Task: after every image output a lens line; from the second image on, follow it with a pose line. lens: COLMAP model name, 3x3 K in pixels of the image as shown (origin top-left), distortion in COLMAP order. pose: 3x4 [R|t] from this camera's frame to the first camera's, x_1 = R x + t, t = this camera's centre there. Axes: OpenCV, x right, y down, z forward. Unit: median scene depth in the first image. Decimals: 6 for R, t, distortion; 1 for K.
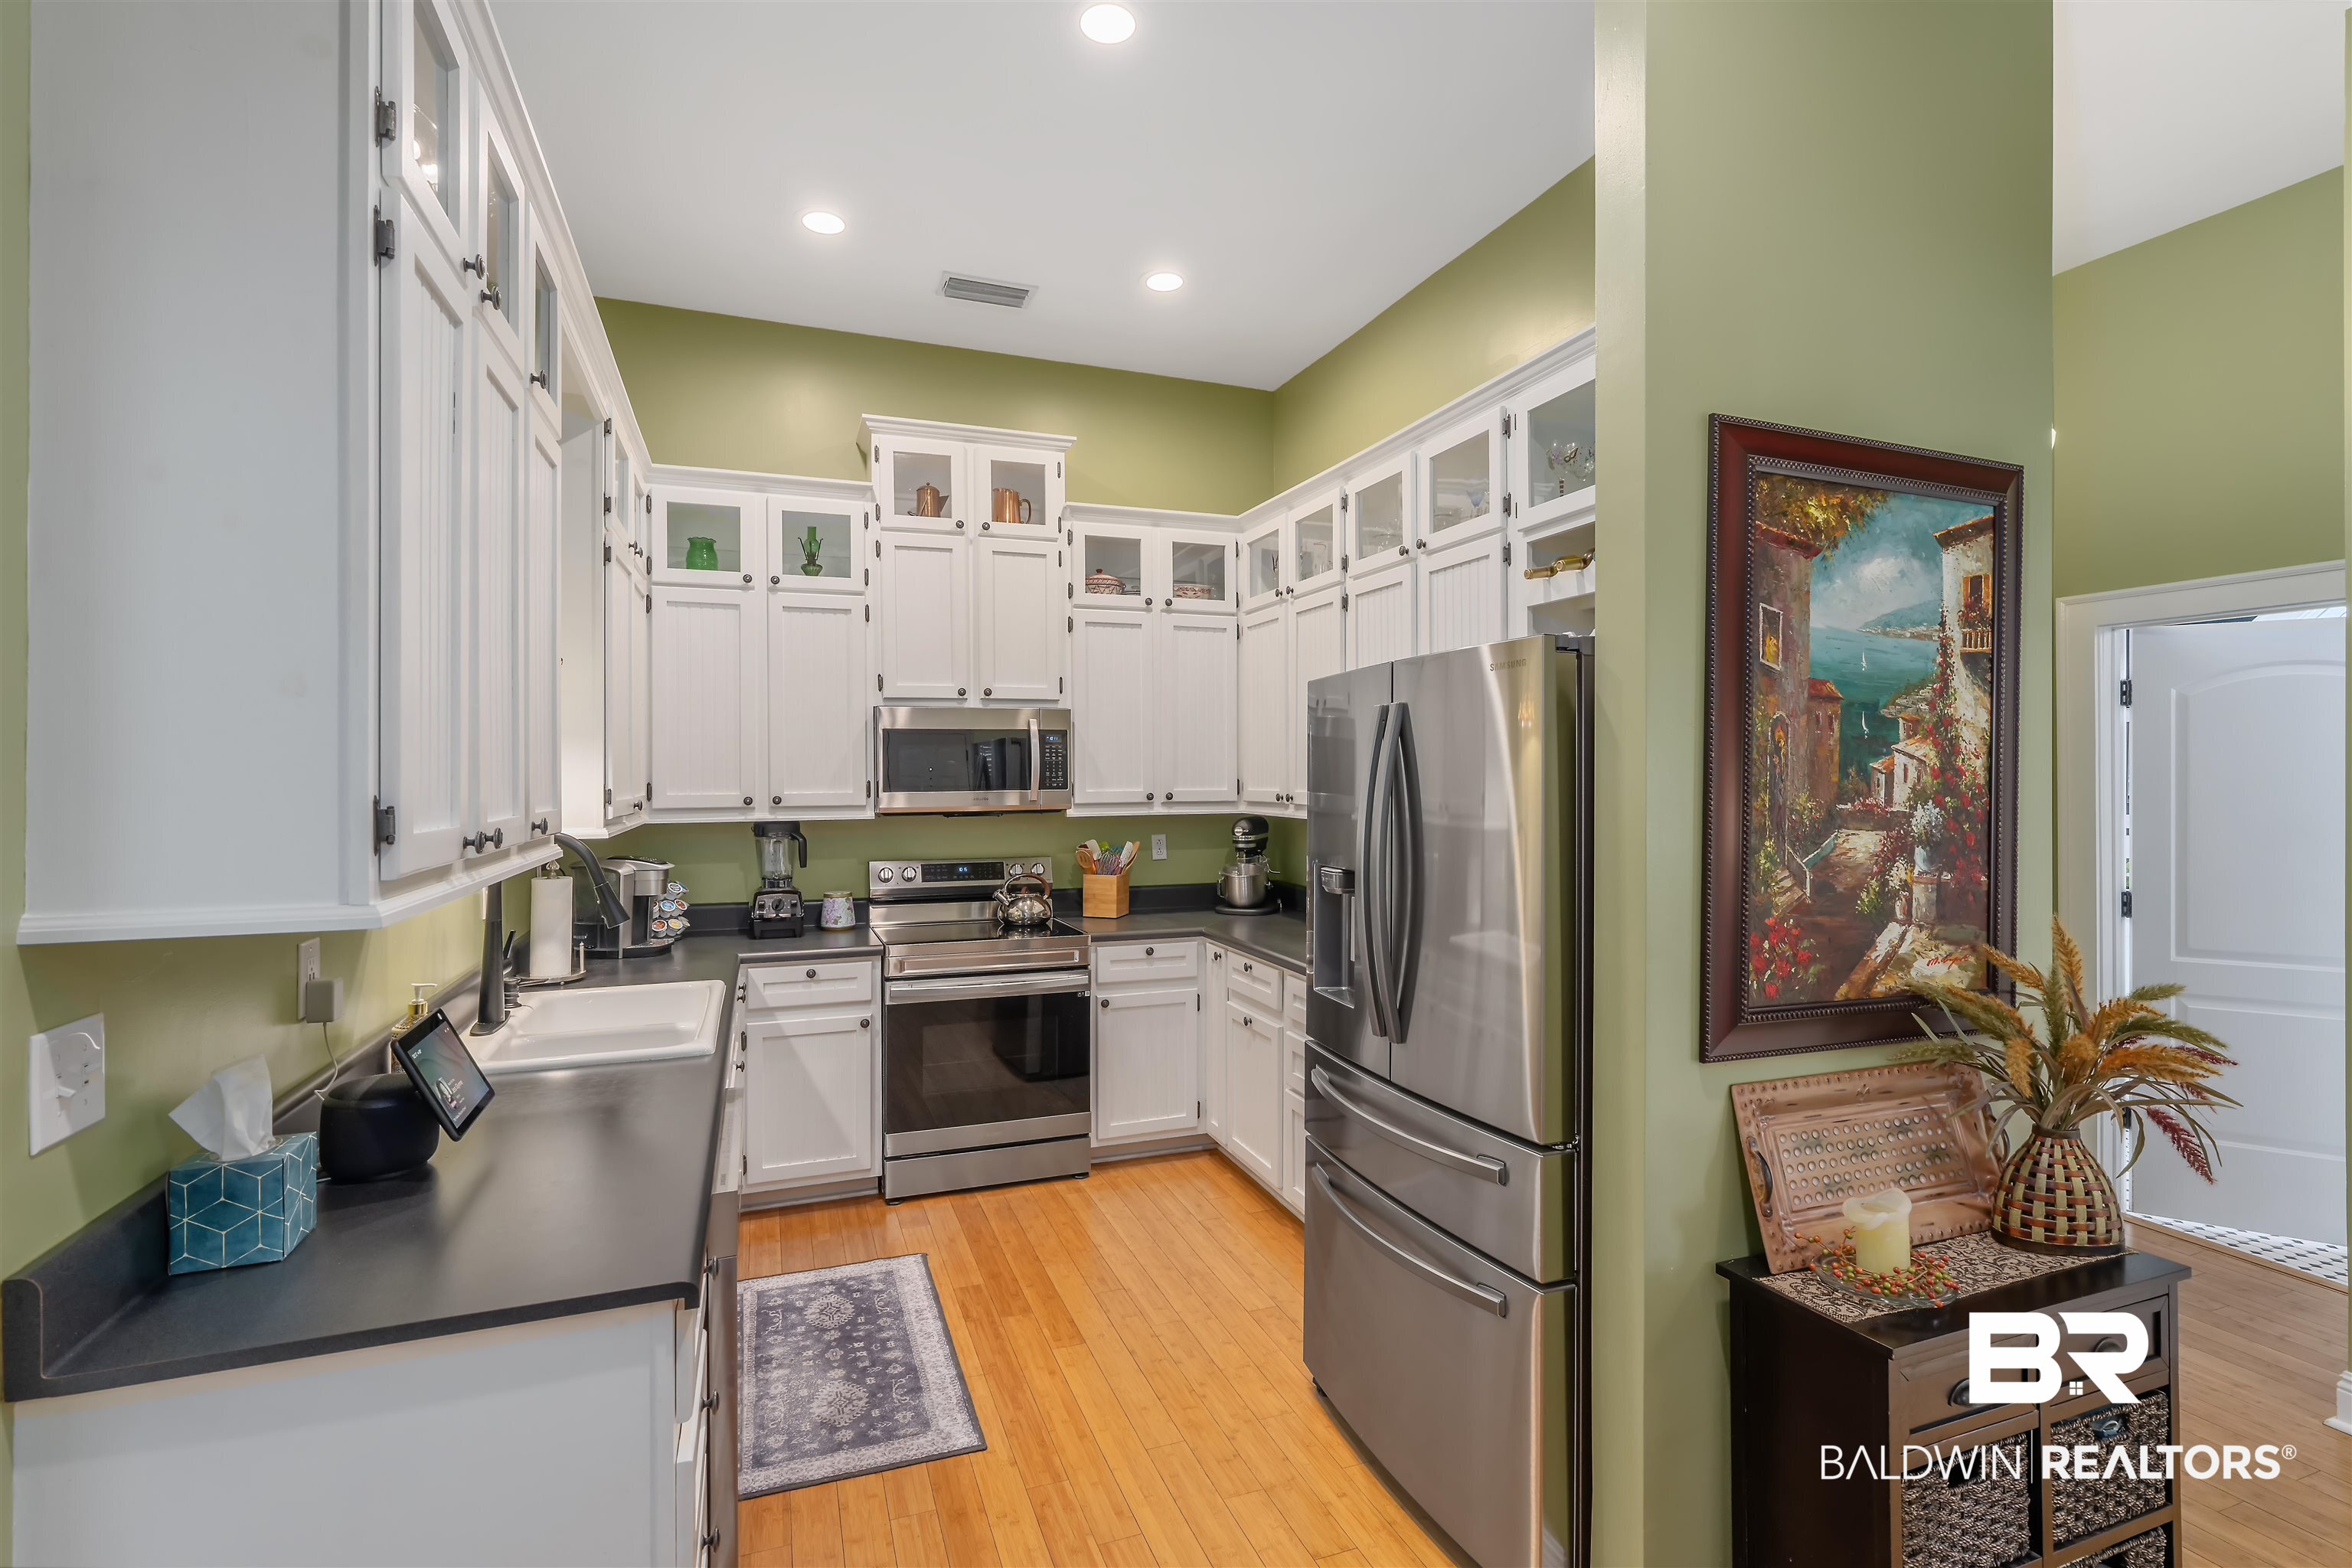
lens RADIAL K [[1077.8, 0, 1174.8], [0, 1077.8, 772.3], [0, 0, 1]] dist [-0.008181, 0.001232]
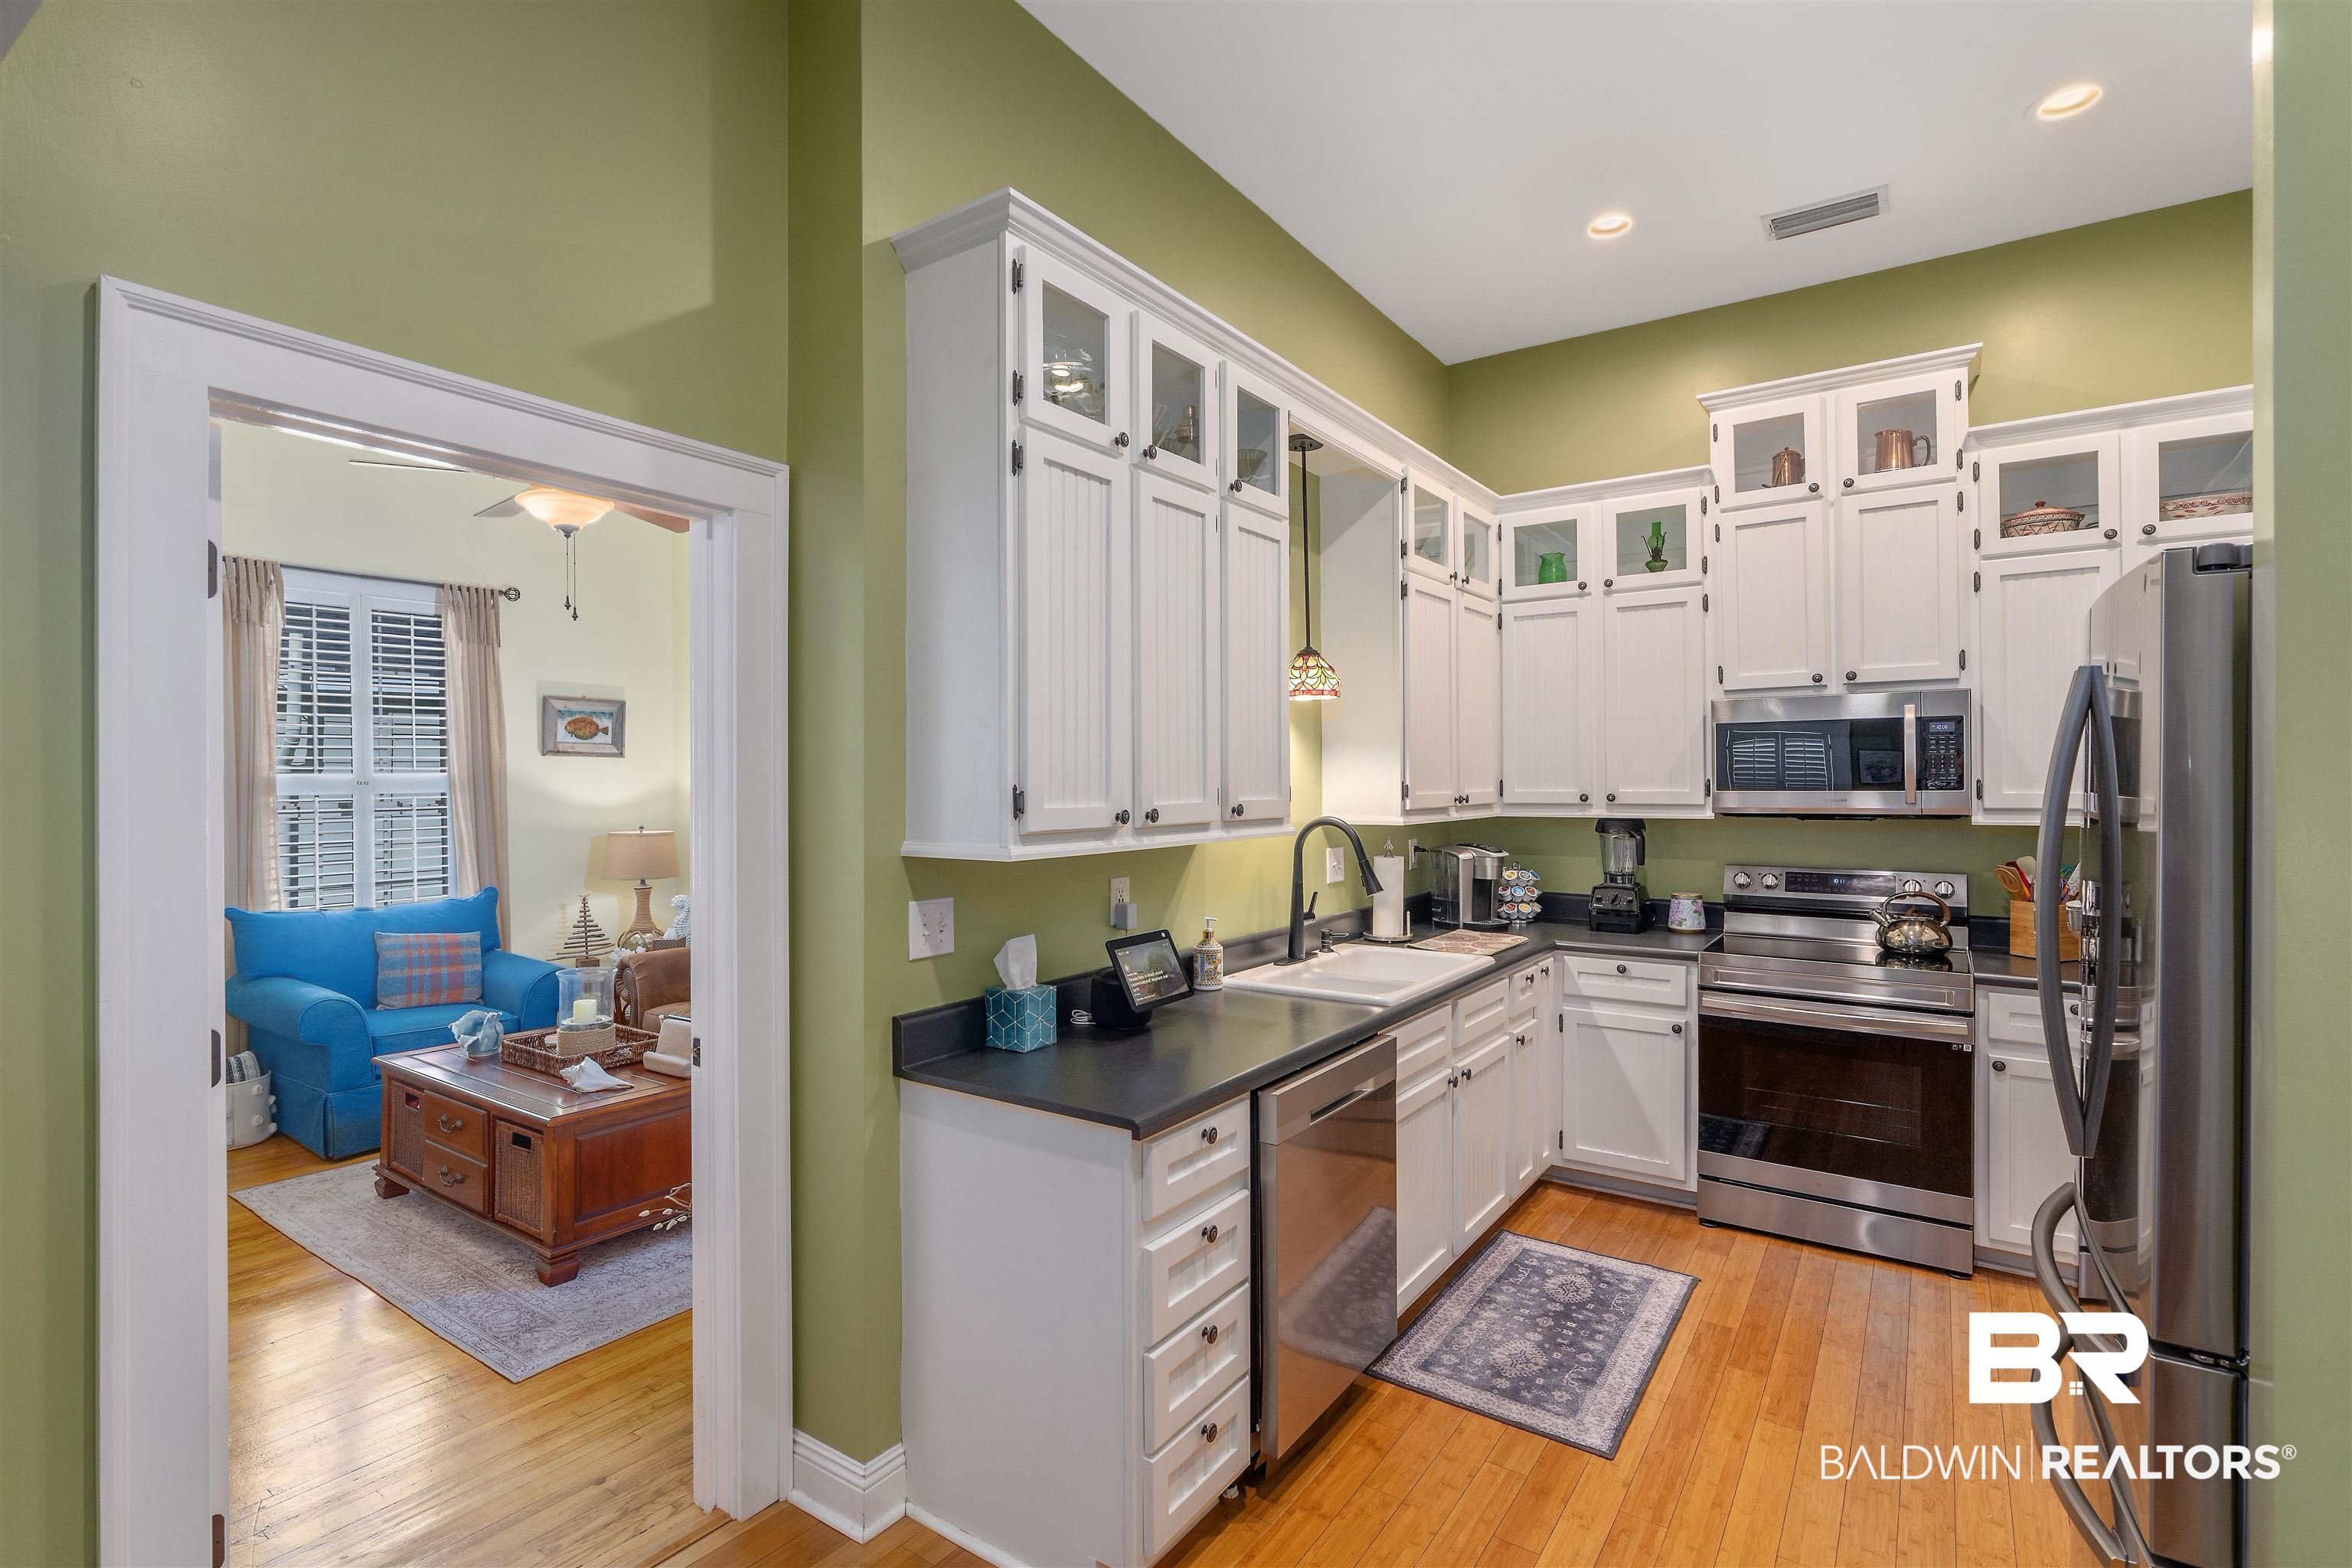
lens RADIAL K [[1100.7, 0, 1178.1], [0, 1100.7, 776.6], [0, 0, 1]] dist [-0.002358, -0.001067]
pose [[0.567321, 0.000818, -0.823496, 0.261538], [0.003343, 0.999989, 0.003297, 0.001063], [0.823490, -0.004624, 0.567312, 0.066527]]
